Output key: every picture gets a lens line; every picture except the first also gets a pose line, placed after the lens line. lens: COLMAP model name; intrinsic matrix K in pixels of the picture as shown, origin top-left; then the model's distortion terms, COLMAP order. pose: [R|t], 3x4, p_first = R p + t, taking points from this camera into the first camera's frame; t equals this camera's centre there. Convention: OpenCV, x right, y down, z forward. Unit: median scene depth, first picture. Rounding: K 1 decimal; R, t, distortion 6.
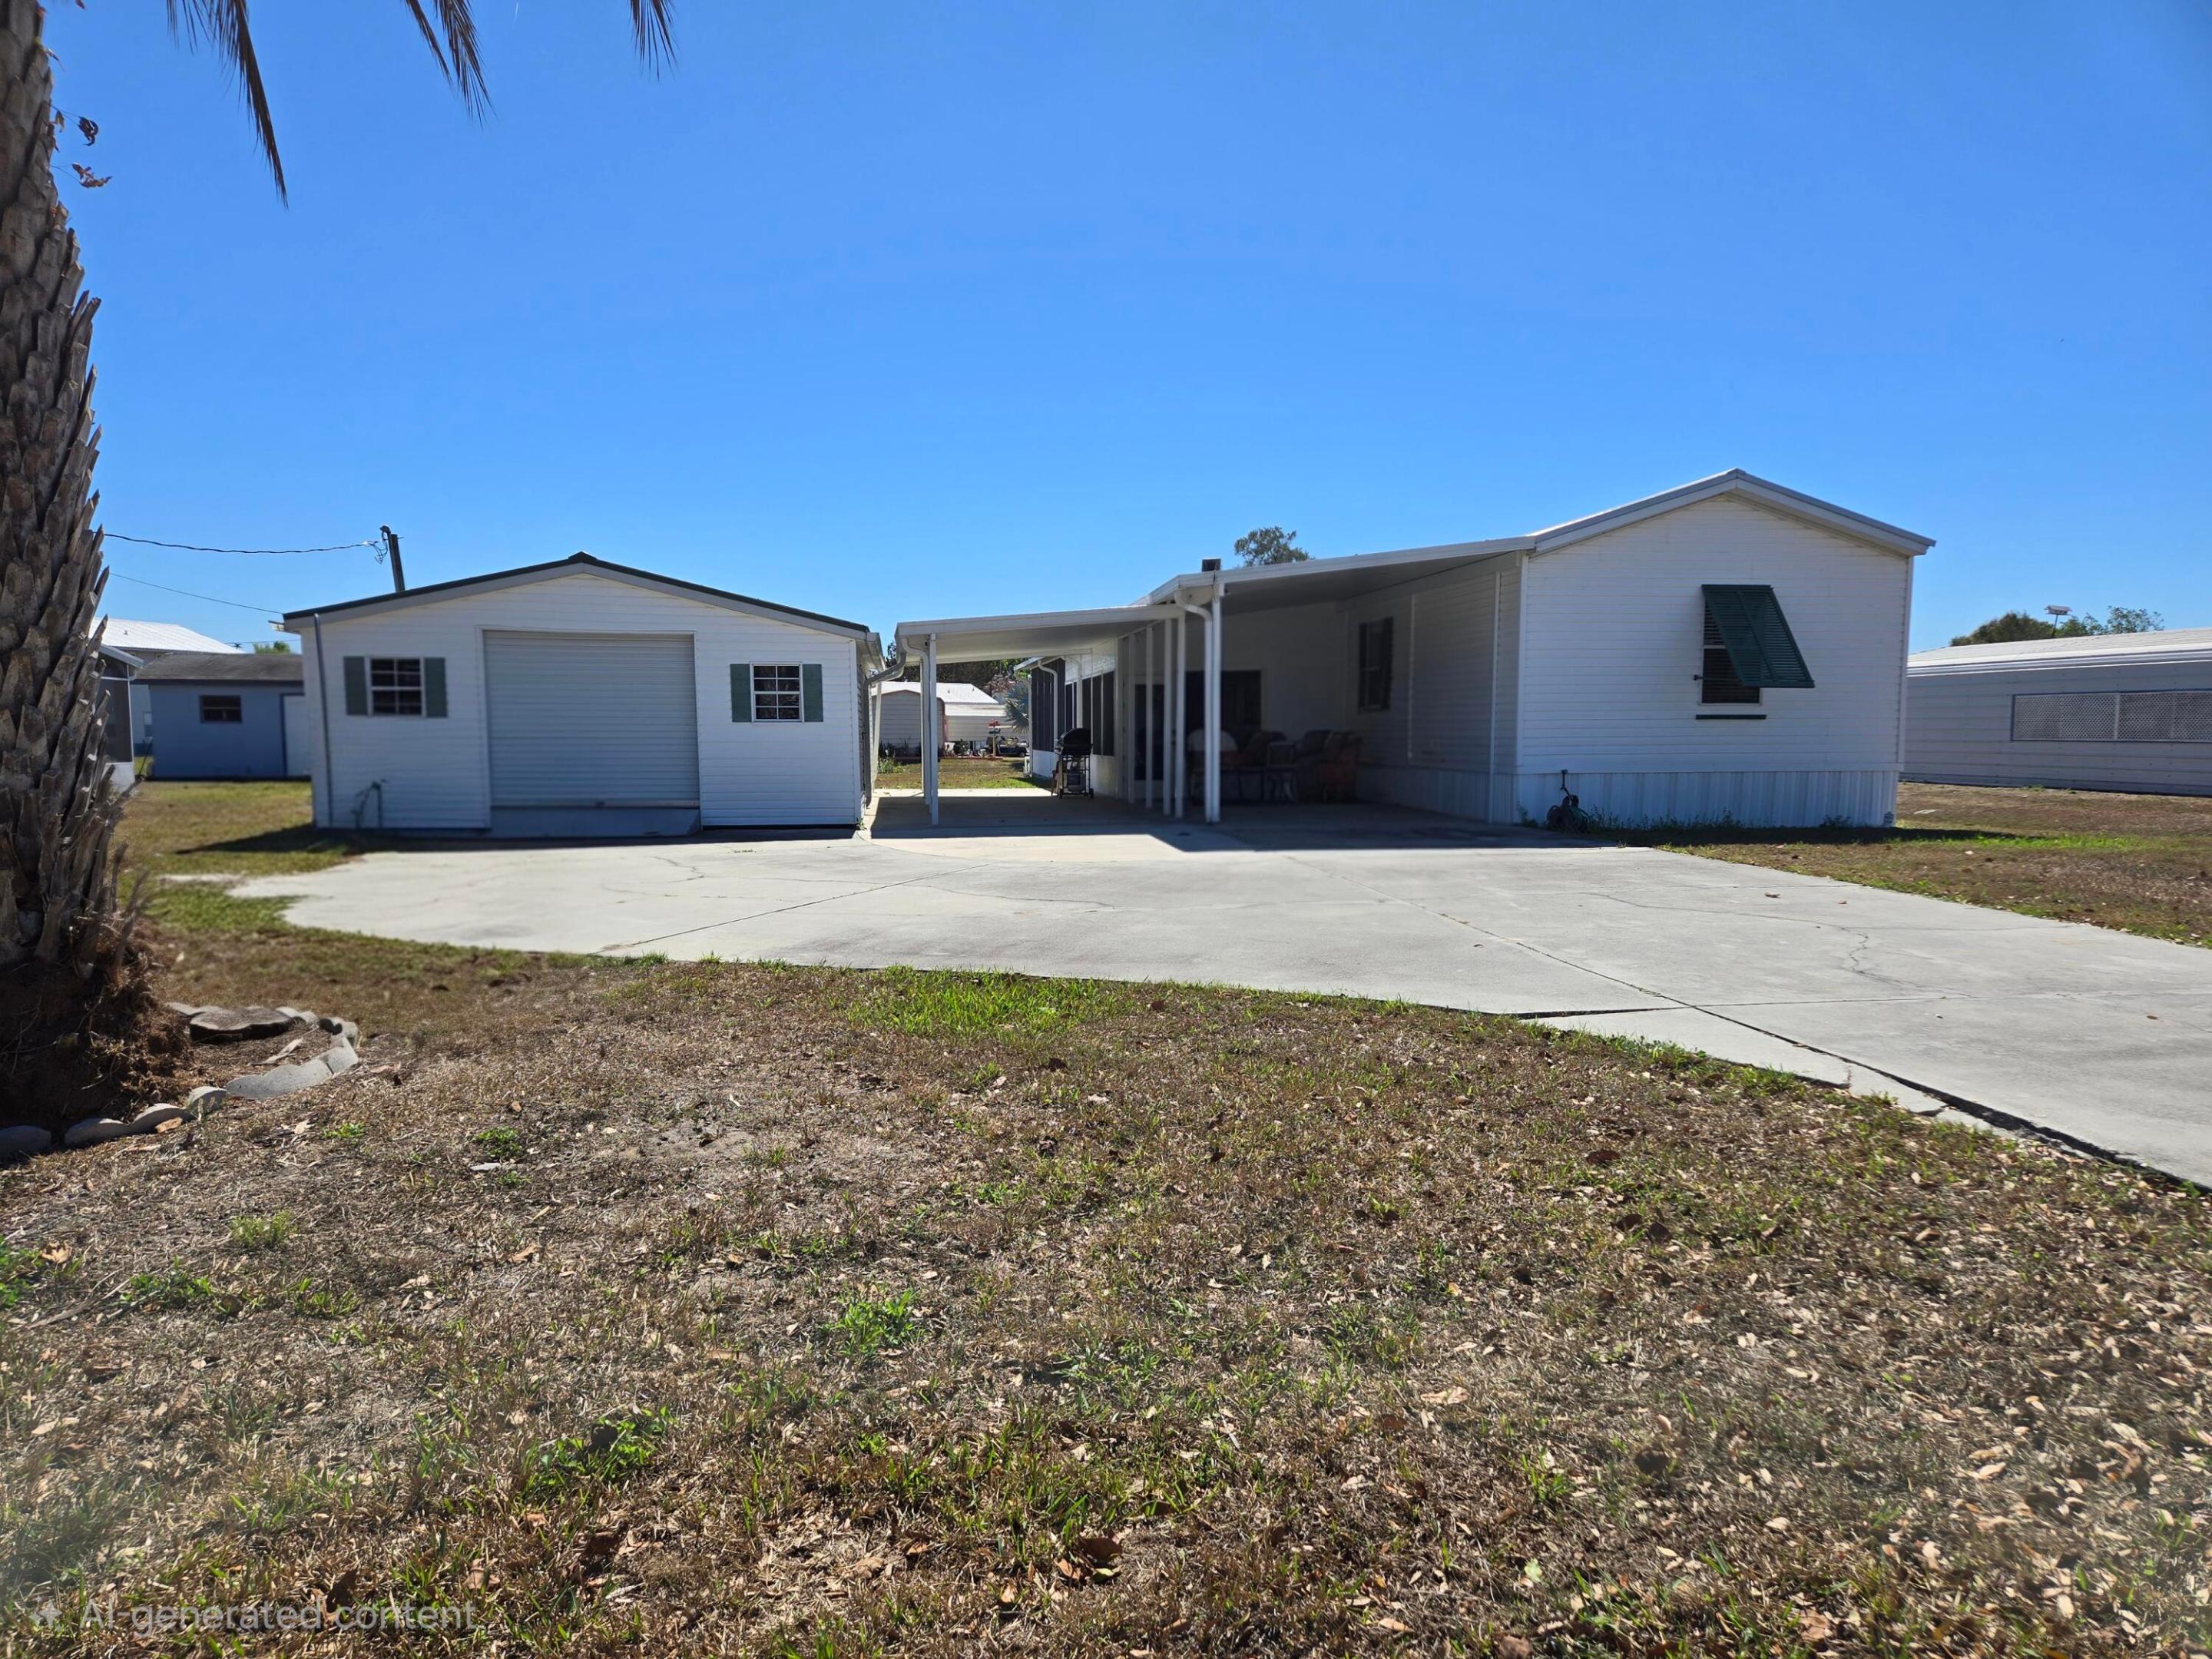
lens RADIAL K [[1465.3, 0, 1111.8], [0, 1465.3, 839.4], [0, 0, 1]] dist [0.083086, -0.070136]
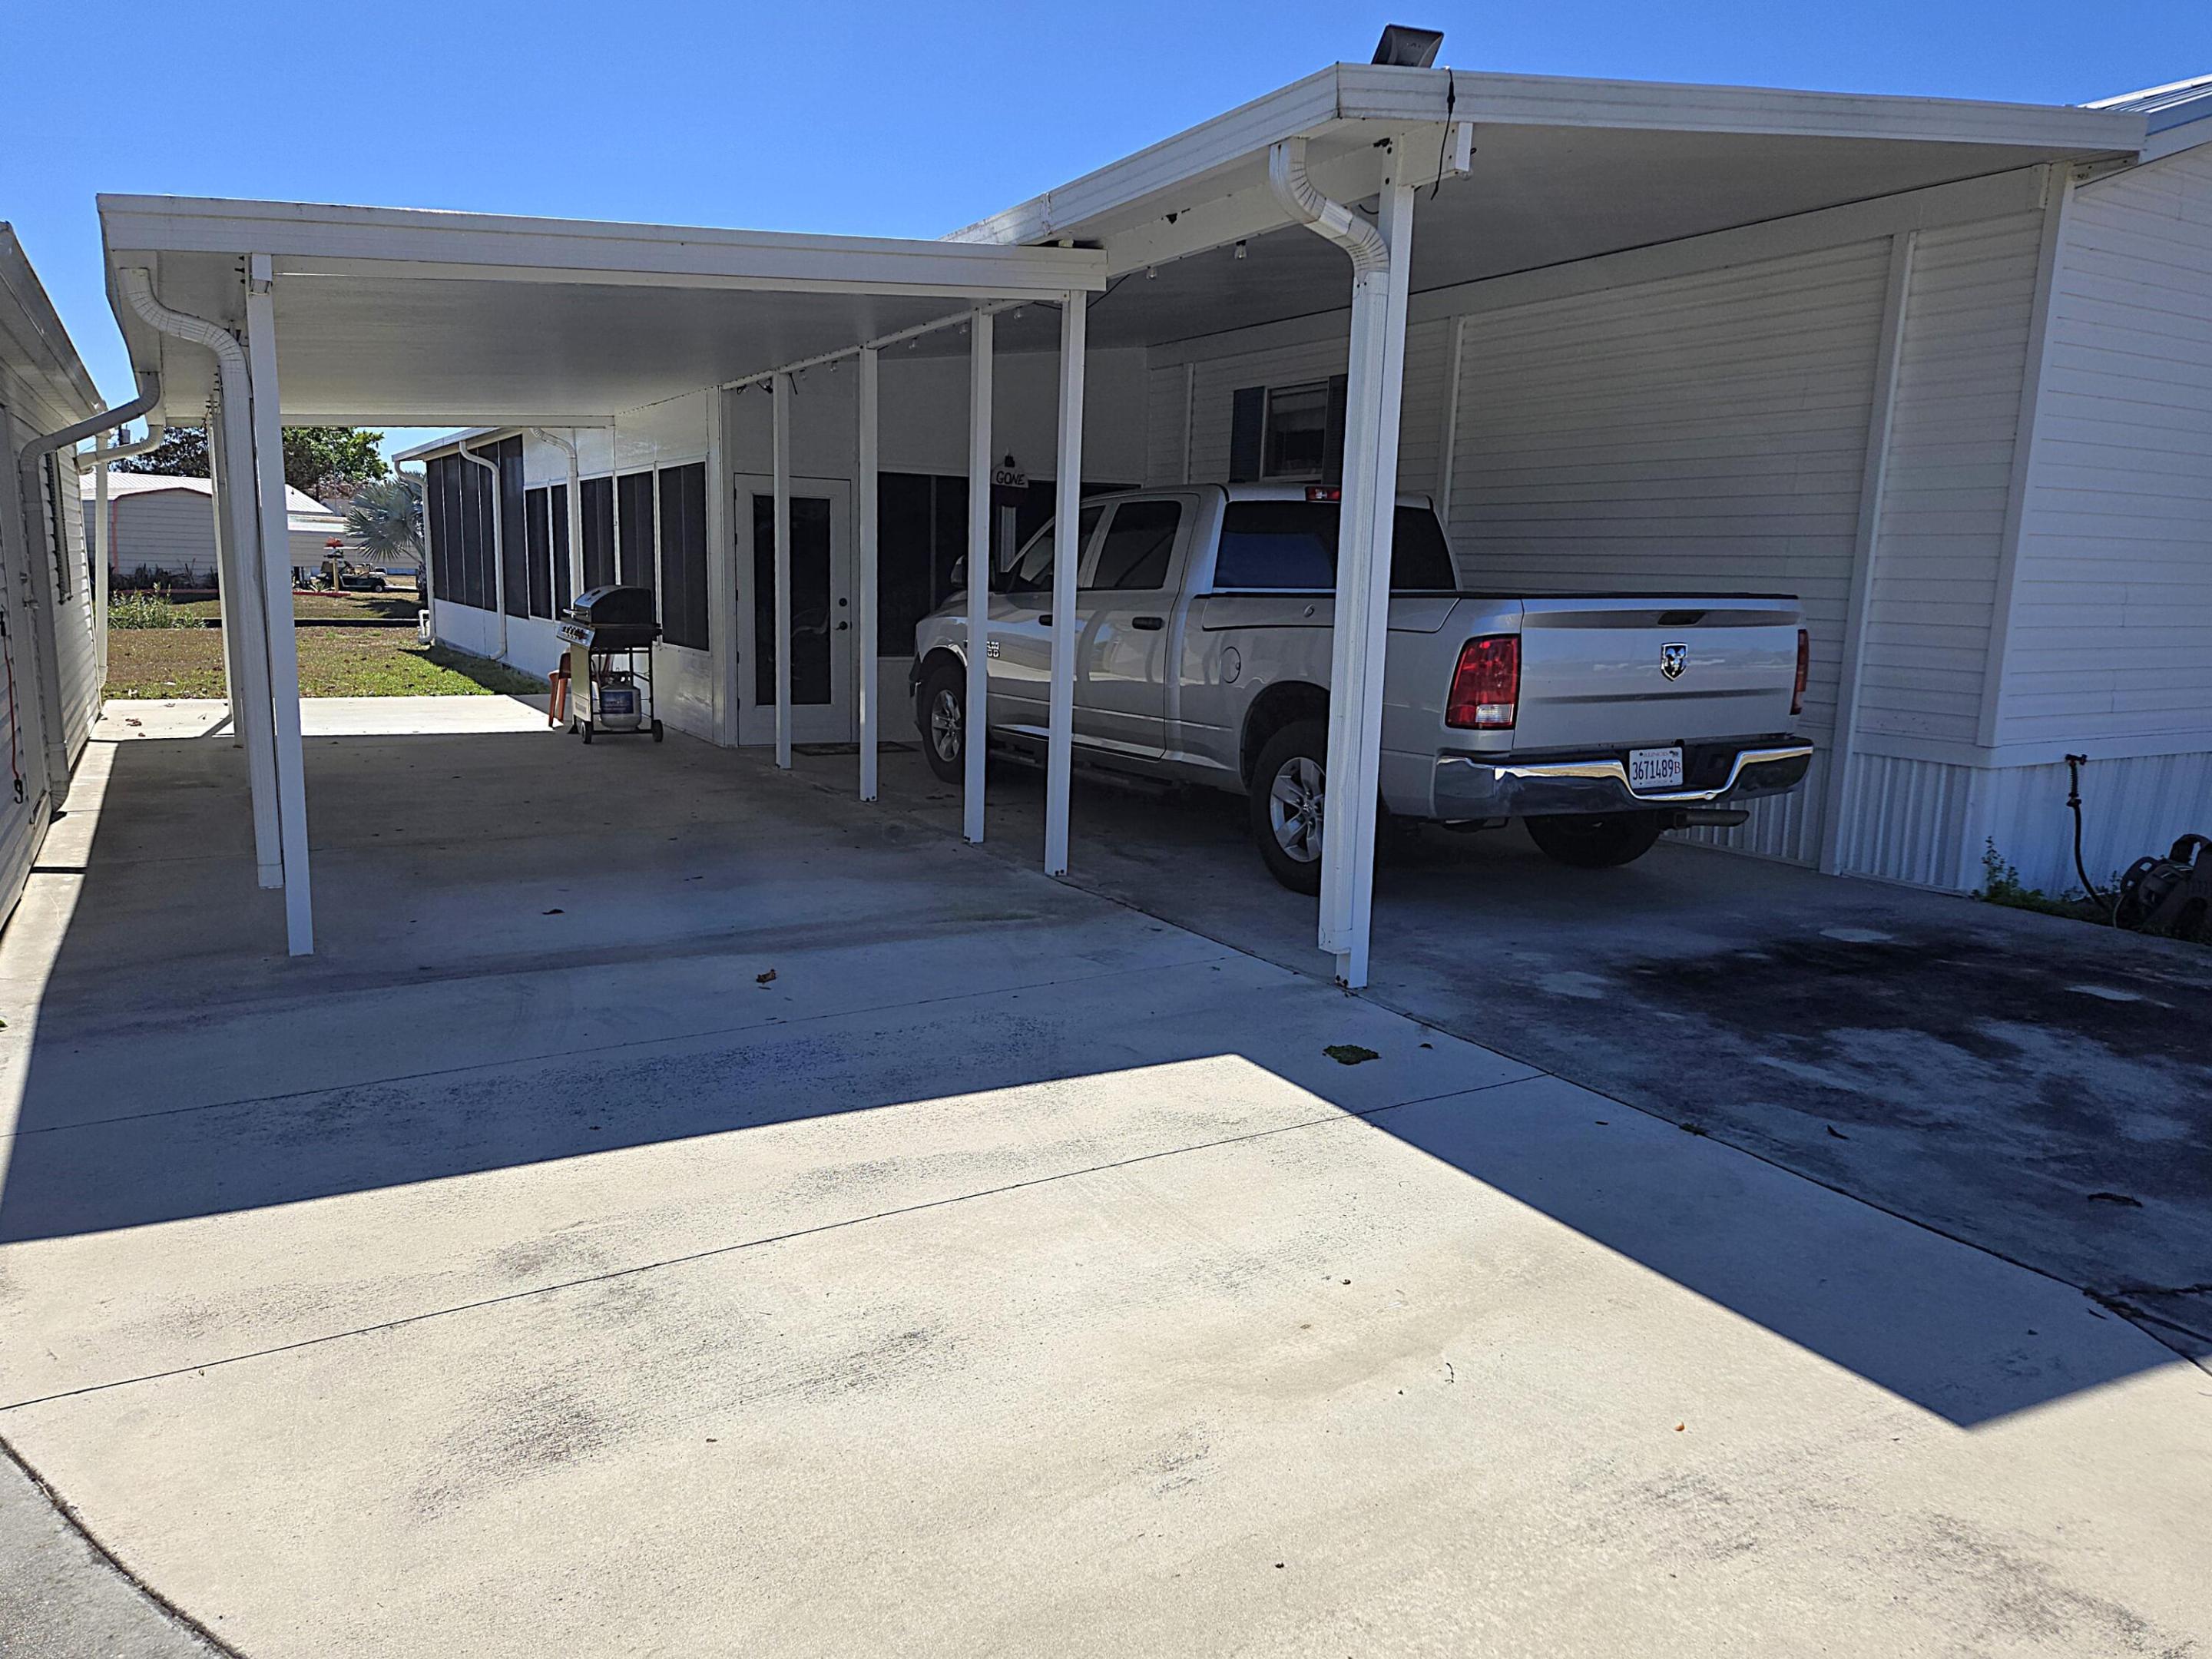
lens RADIAL K [[1539.4, 0, 1103.1], [0, 1539.4, 864.7], [0, 0, 1]] dist [0.028105, -0.000245]
pose [[0.927094, -0.047484, 0.371810, -0.093809], [0.001952, 0.992542, 0.121891, -0.067992], [-0.374825, -0.112278, 0.920272, 0.695546]]
